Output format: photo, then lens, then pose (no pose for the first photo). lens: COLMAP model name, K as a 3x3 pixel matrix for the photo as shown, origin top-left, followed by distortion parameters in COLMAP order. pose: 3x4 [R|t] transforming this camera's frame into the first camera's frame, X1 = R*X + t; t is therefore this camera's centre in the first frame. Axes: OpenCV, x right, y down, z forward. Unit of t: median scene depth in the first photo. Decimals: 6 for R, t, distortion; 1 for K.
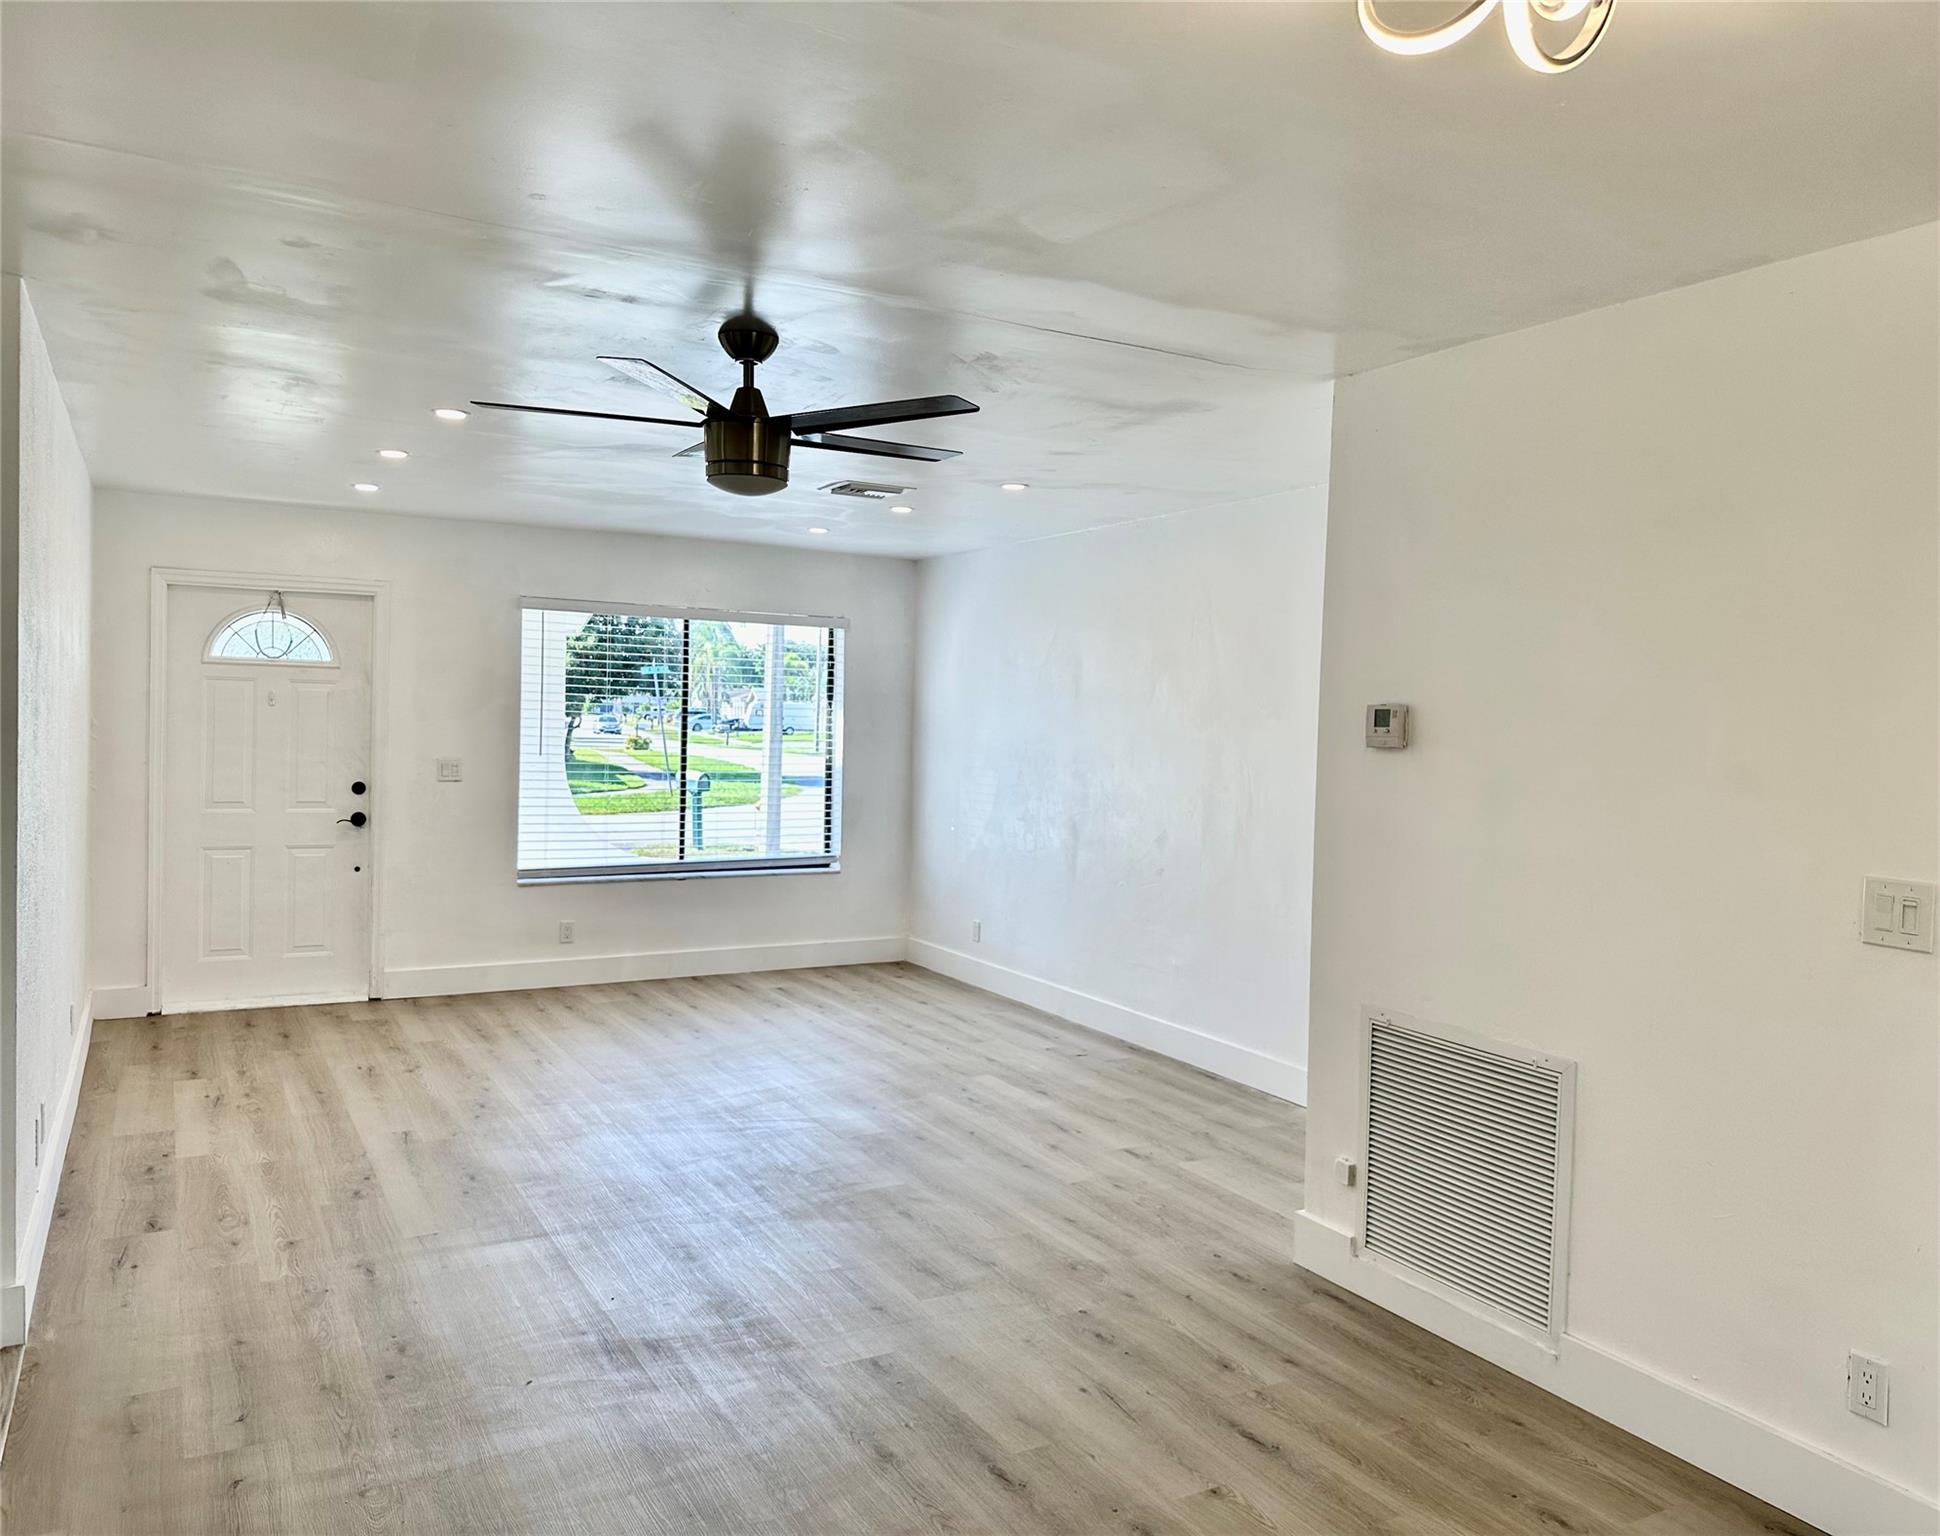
lens RADIAL K [[1454.1, 0, 1018.1], [0, 1454.1, 767.8], [0, 0, 1]] dist [0.117490, -0.126349]
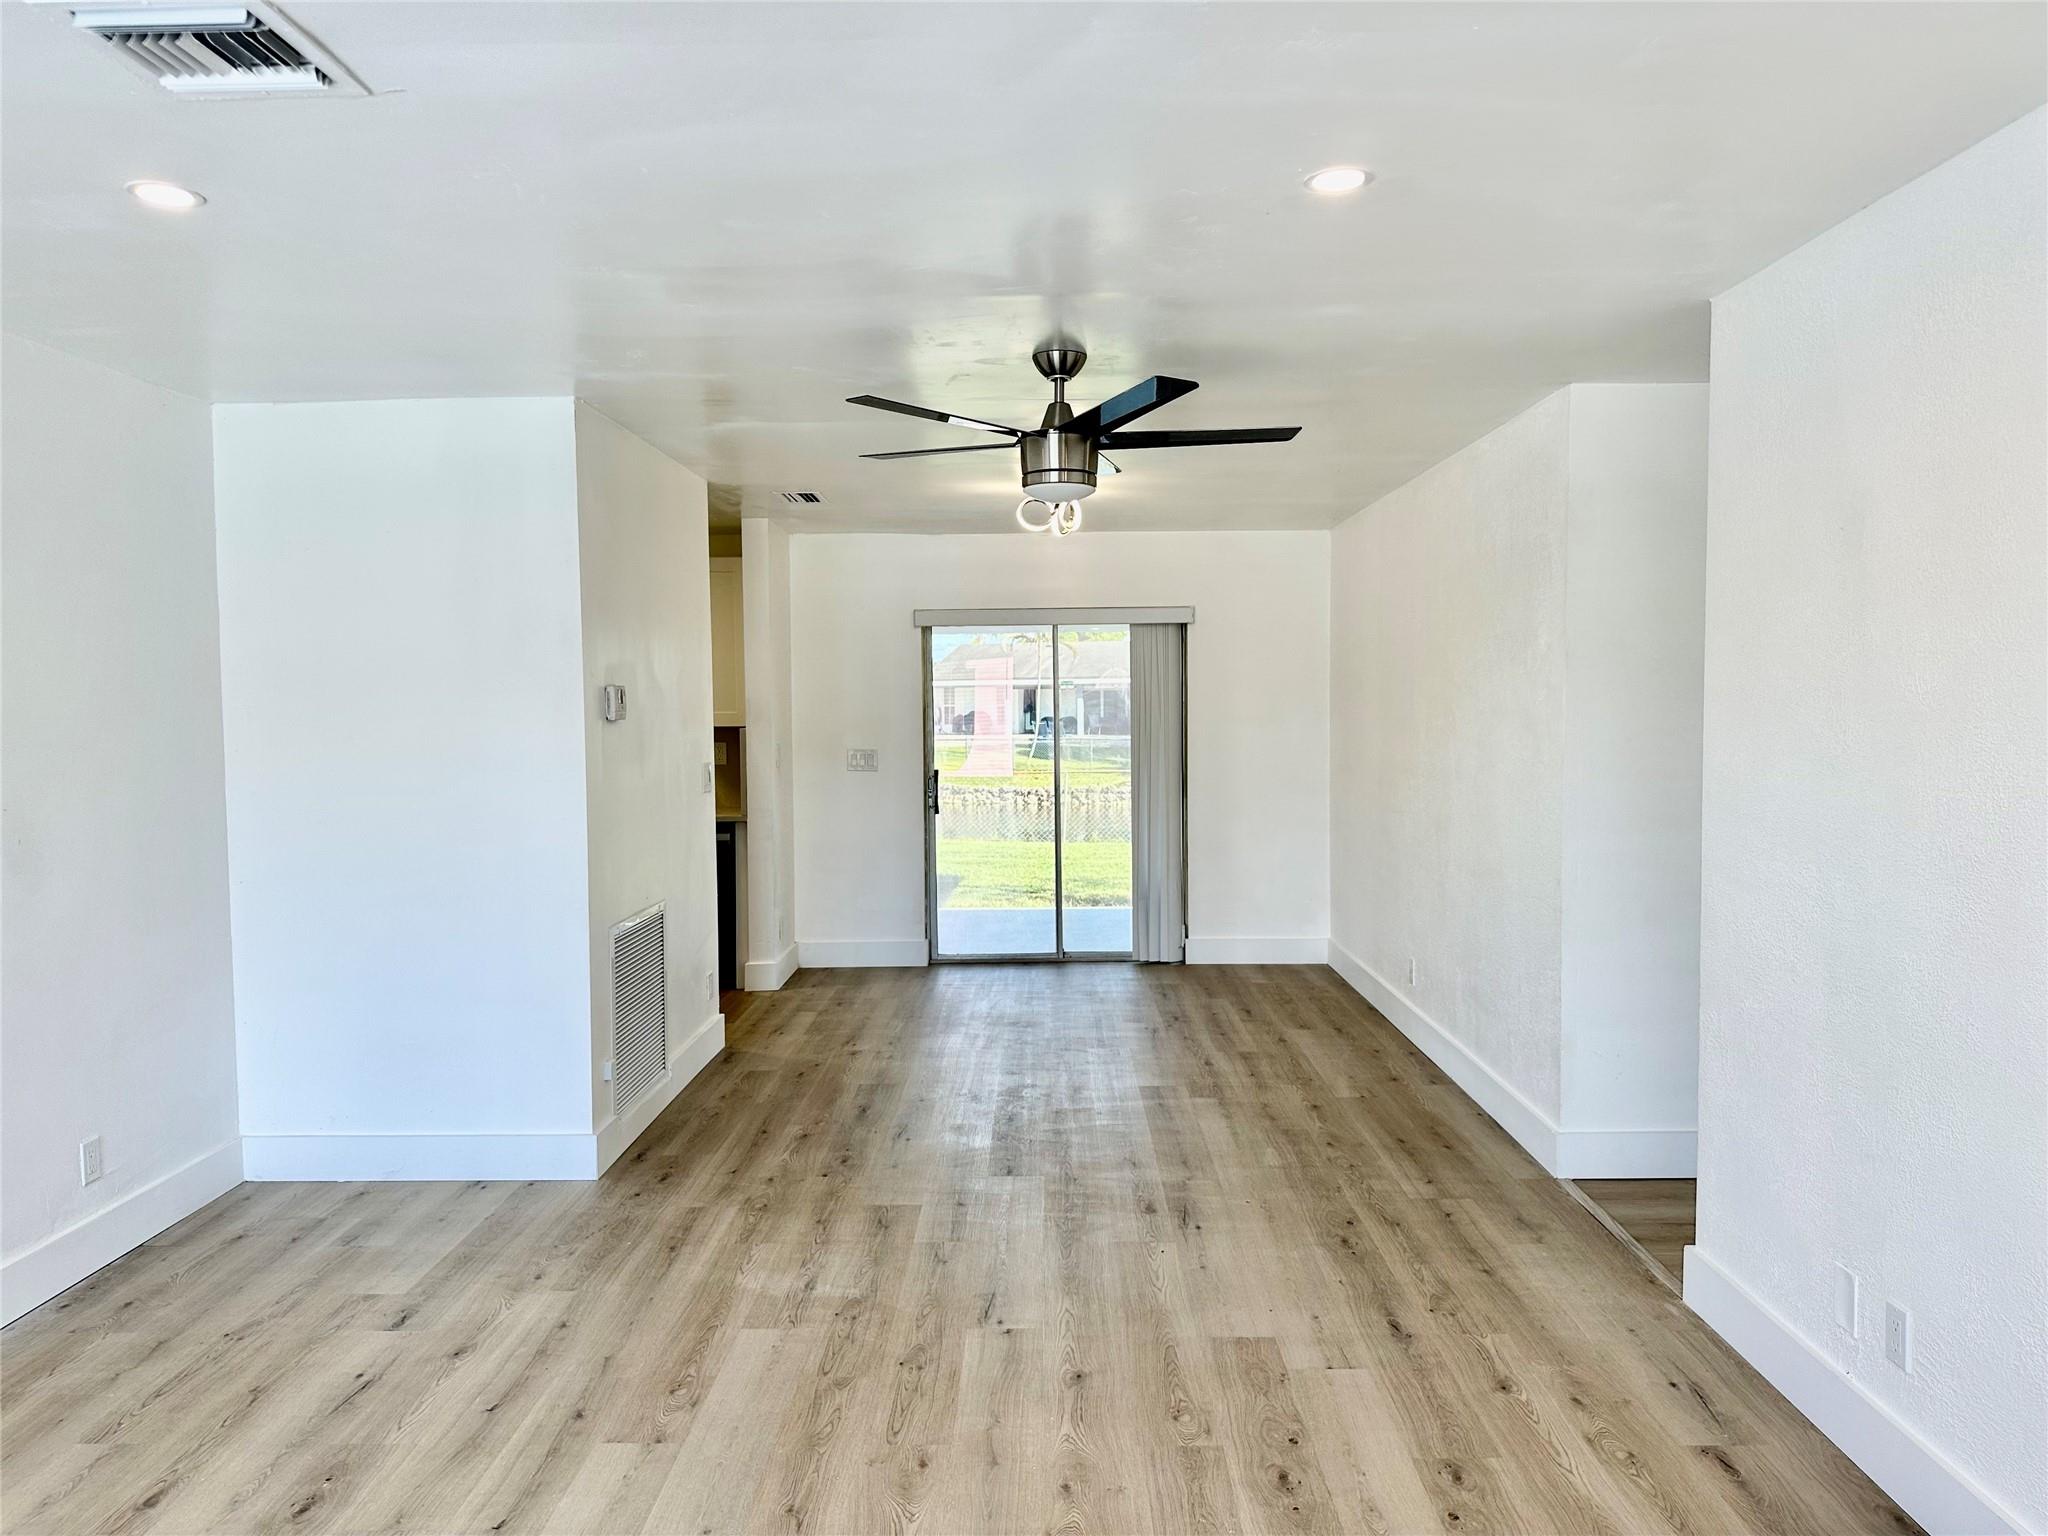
lens RADIAL K [[1434.9, 0, 1010.3], [0, 1434.9, 753.3], [0, 0, 1]] dist [0.084391, -0.126190]
pose [[-0.850662, -0.037365, 0.524384, -0.479684], [0.008154, 0.996413, 0.084227, -0.059520], [-0.525650, 0.075924, -0.847306, 1.288372]]
